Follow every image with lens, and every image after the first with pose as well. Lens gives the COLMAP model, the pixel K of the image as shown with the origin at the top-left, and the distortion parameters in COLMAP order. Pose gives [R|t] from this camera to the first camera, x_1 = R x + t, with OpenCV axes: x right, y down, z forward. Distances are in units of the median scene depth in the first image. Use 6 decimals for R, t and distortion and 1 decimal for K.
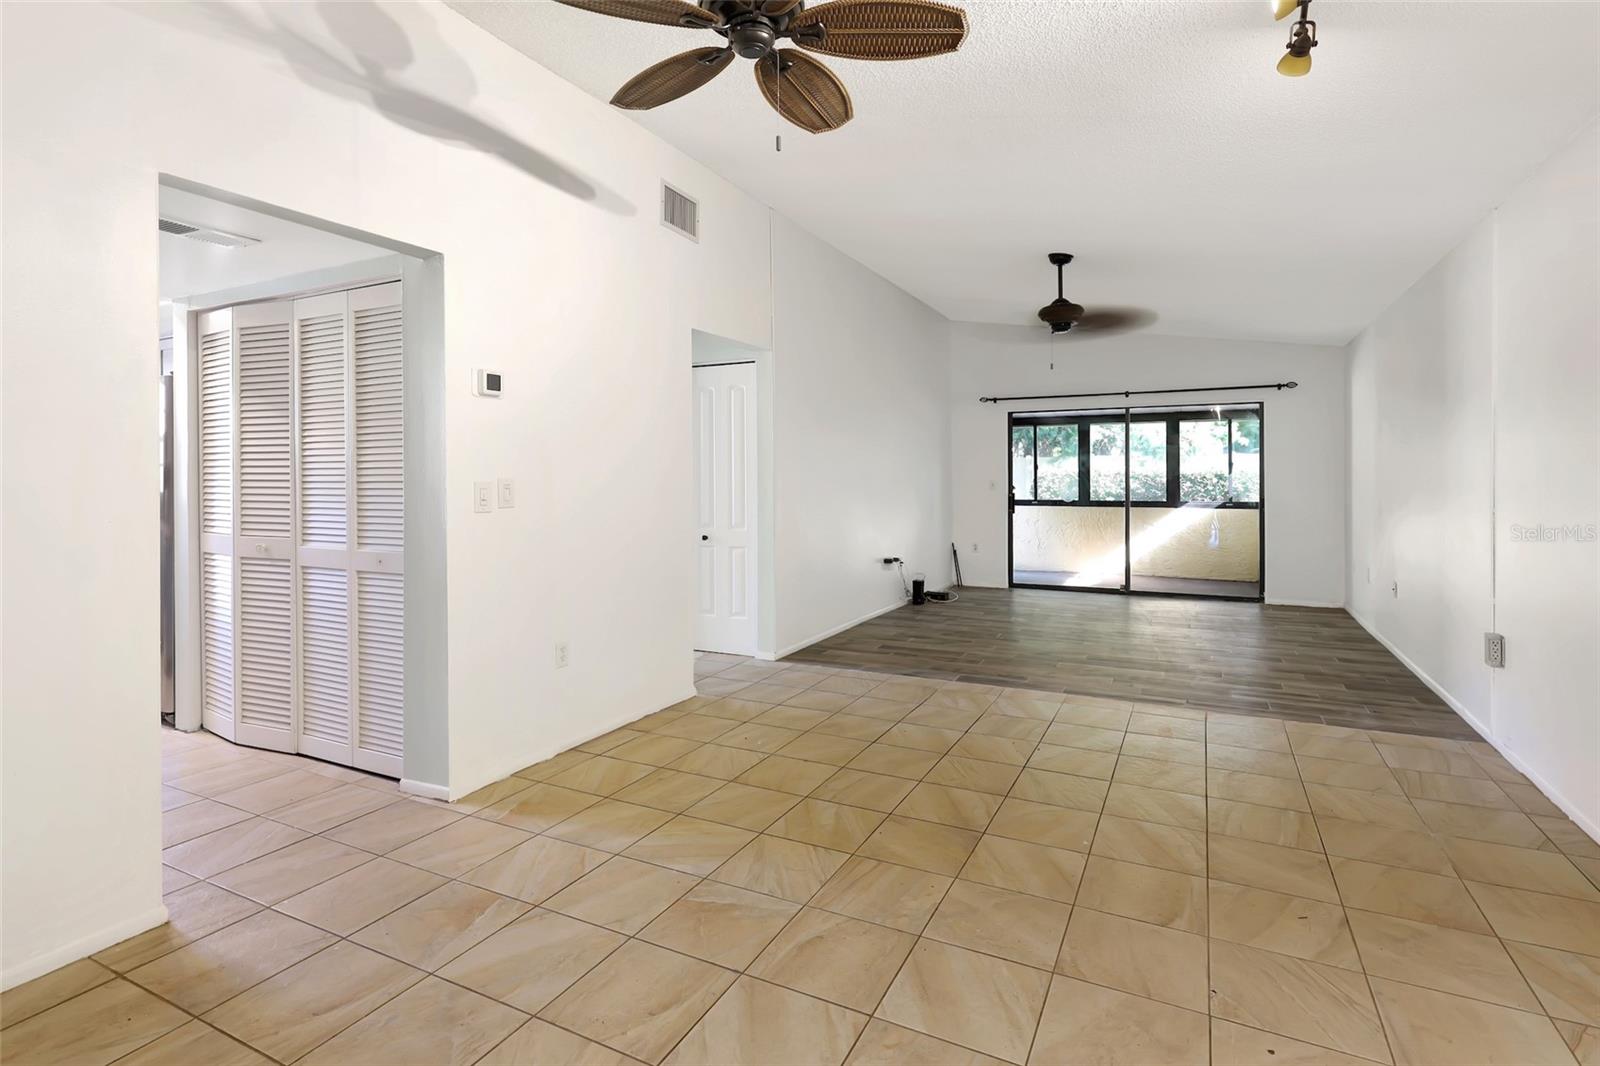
lens RADIAL K [[719.5, 0, 797.3], [0, 719.5, 485.8], [0, 0, 1]] dist [0.000638, 0.000019]
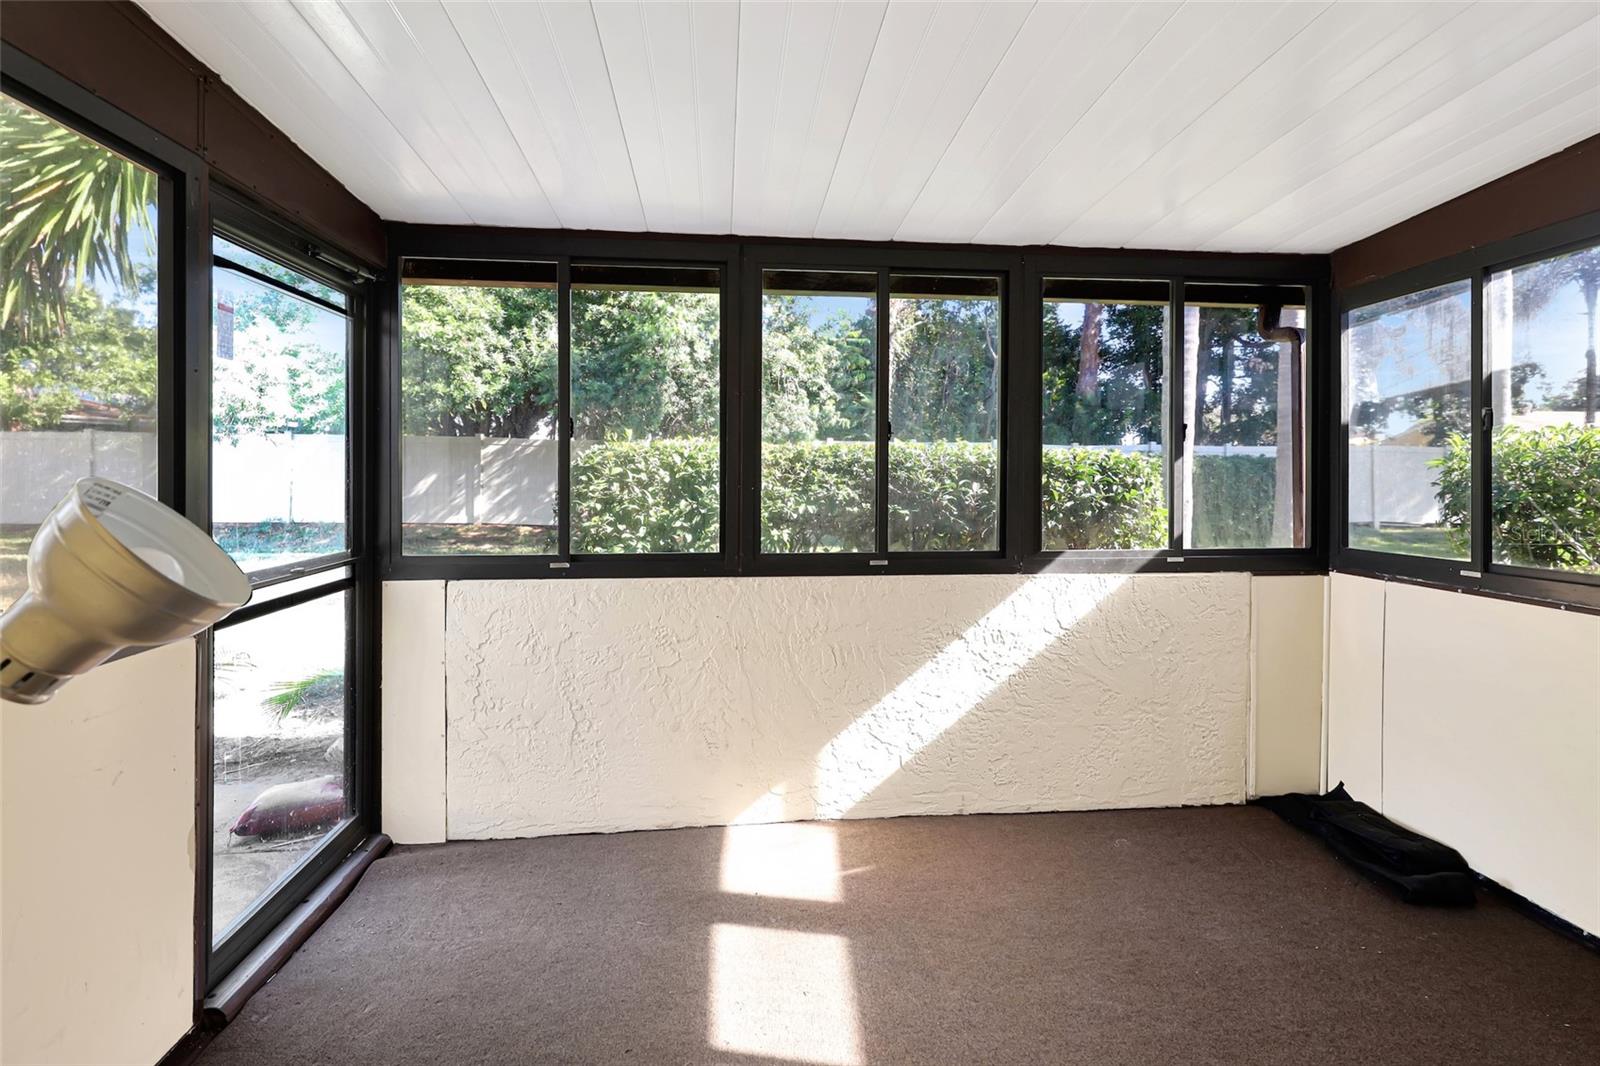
lens RADIAL K [[742.9, 0, 820.0], [0, 742.9, 478.4], [0, 0, 1]] dist [0.000760, -0.000250]
pose [[0.805415, 0.003870, 0.592698, 0.281364], [-0.002682, 0.999992, -0.002885, -0.008025], [-0.592705, 0.000734, 0.805420, 0.833661]]
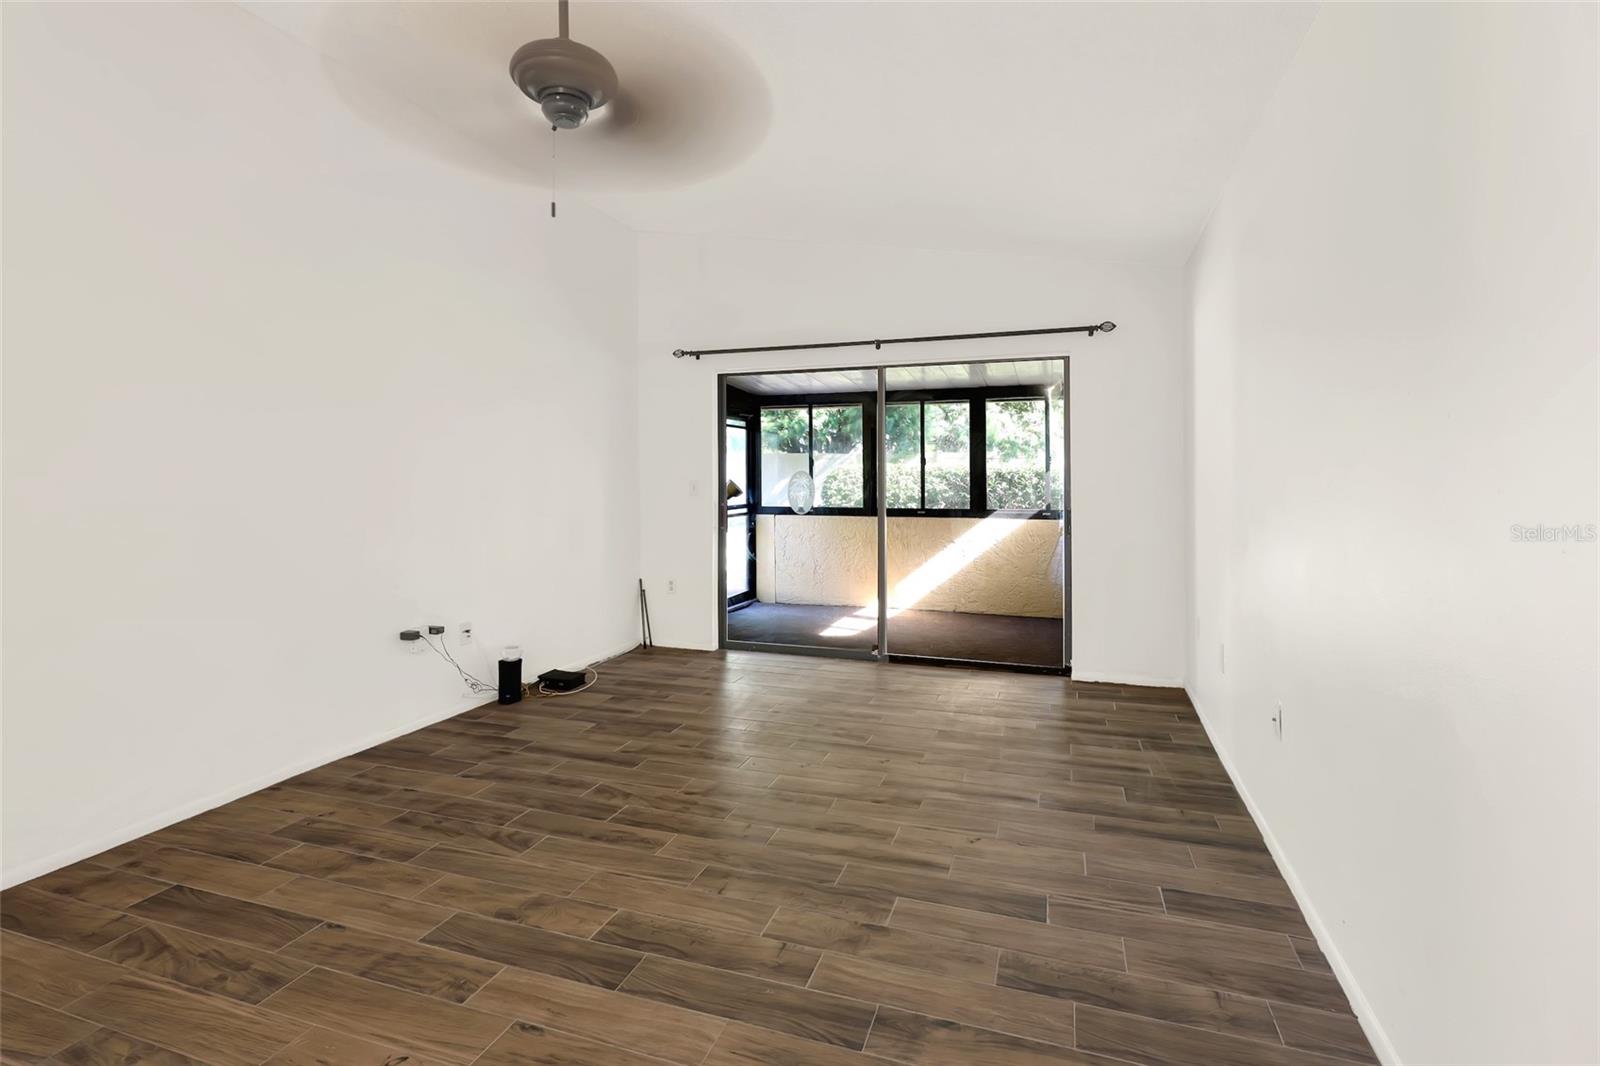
lens RADIAL K [[742.9, 0, 820.0], [0, 742.9, 478.4], [0, 0, 1]] dist [0.000760, -0.000250]
pose [[0.981566, 0.001128, 0.191122, 0.222603], [0.000677, 0.999956, -0.009379, -0.002890], [-0.191125, 0.009336, 0.981521, 0.291467]]
